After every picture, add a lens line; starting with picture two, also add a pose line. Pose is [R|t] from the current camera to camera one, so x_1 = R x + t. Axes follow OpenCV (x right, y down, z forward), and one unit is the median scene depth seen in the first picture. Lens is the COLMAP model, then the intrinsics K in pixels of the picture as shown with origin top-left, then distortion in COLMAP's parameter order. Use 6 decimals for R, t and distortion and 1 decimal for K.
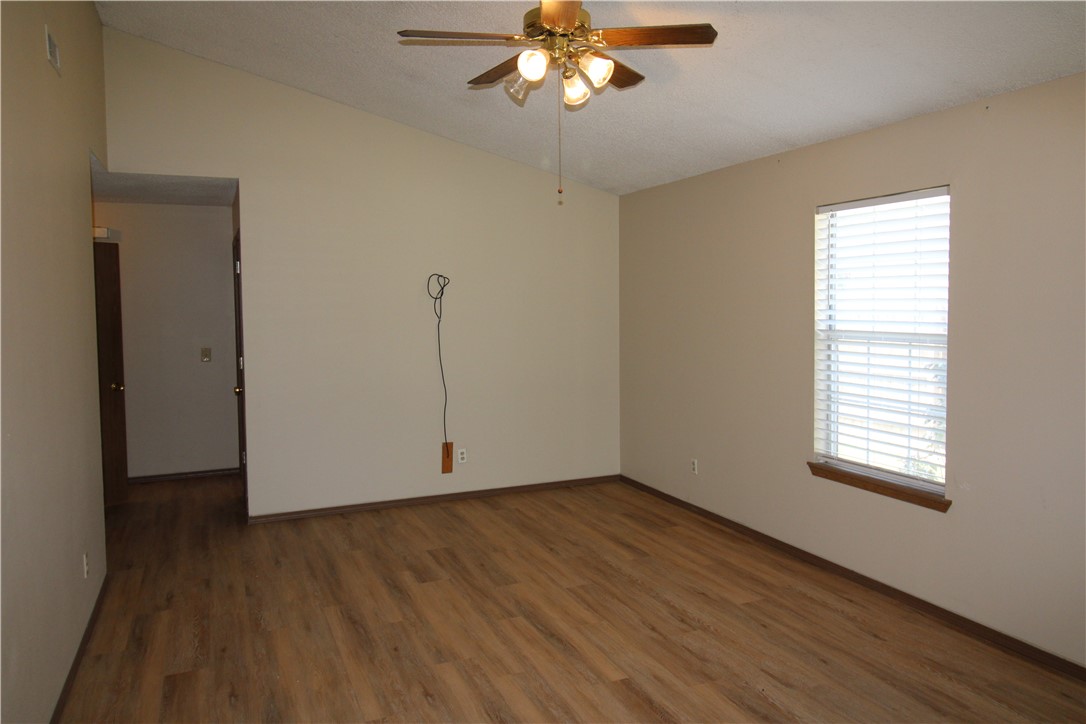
lens RADIAL K [[789.3, 0, 544.4], [0, 789.3, 352.4], [0, 0, 1]] dist [0.014849, 0.001195]
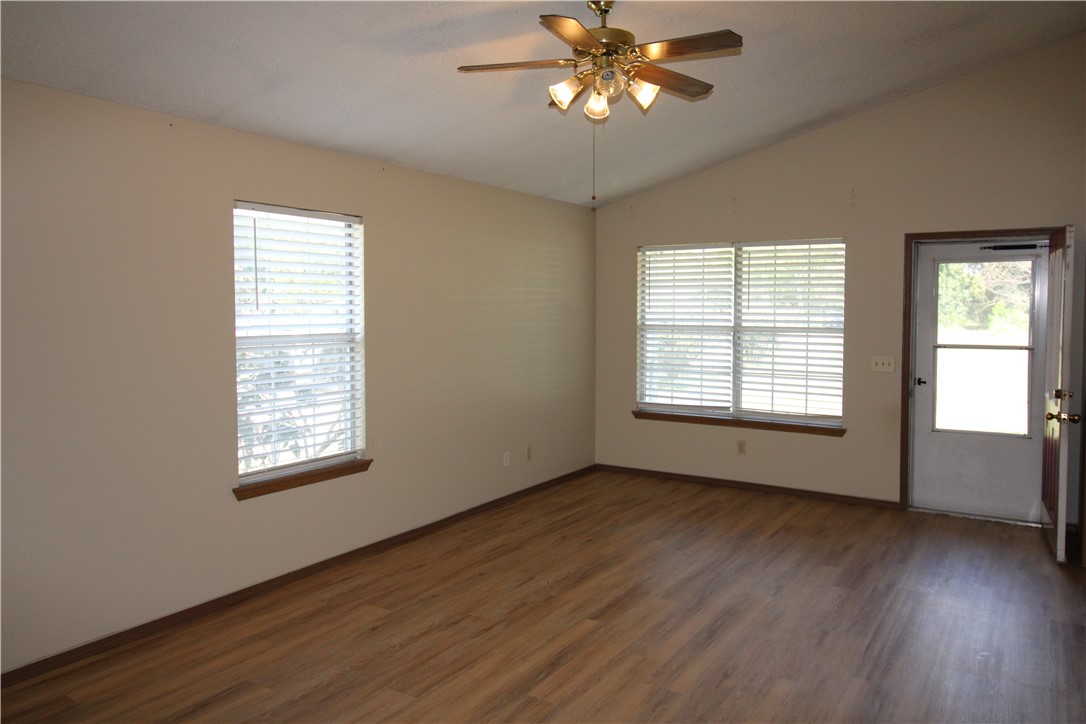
lens RADIAL K [[789.3, 0, 577.6], [0, 789.3, 344.5], [0, 0, 1]] dist [0.014849, 0.001195]
pose [[-0.598689, -0.026479, 0.800544, -0.684046], [0.056495, 0.995568, 0.075180, -0.074621], [-0.798987, 0.090236, -0.594540, 1.389955]]
